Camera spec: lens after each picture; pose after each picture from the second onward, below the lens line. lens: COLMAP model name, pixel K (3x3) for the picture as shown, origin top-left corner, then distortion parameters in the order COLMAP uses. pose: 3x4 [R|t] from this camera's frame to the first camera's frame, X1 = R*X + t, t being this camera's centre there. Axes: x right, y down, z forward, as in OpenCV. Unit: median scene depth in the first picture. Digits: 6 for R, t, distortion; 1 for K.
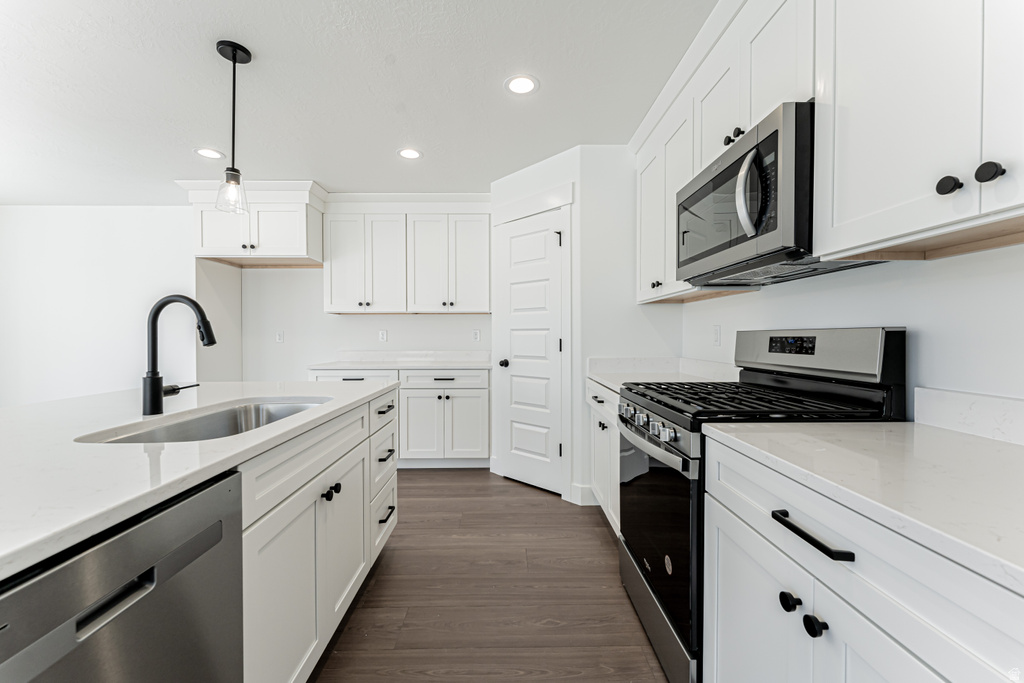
lens RADIAL K [[413.0, 0, 512.0], [0, 413.0, 341.5], [0, 0, 1]] dist [-0.002337, -0.000185]
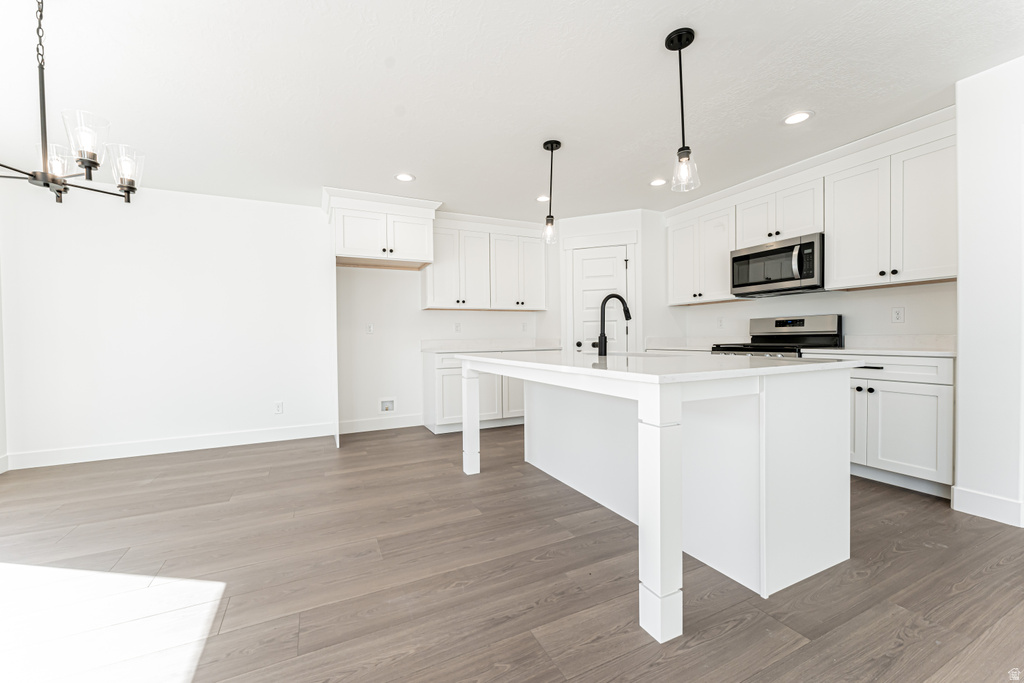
lens RADIAL K [[409.5, 0, 512.5], [0, 409.5, 344.7], [0, 0, 1]] dist [0.001107, 0.000166]
pose [[0.908480, -0.017702, 0.417553, -1.828321], [0.018360, 0.999828, 0.002440, 0.100940], [-0.417524, 0.005450, 0.908649, -0.496128]]
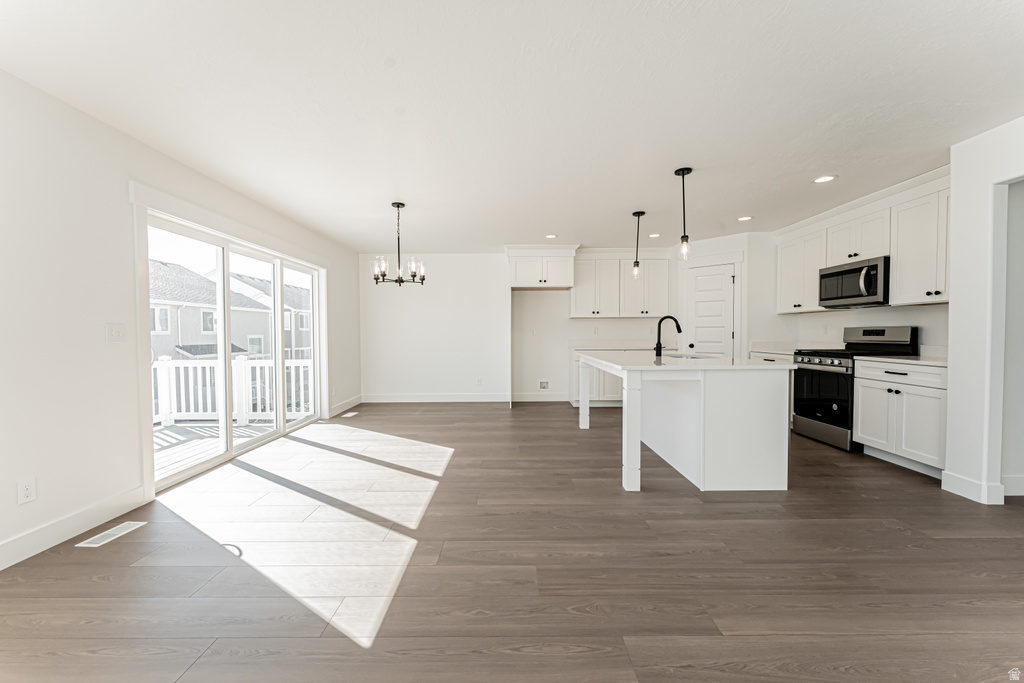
lens RADIAL K [[409.5, 0, 512.5], [0, 409.5, 344.7], [0, 0, 1]] dist [0.001107, 0.000166]
pose [[0.999848, -0.001942, -0.017331, -1.670061], [0.002173, 0.999909, 0.013337, 0.047045], [0.017304, -0.013373, 0.999761, -1.748954]]
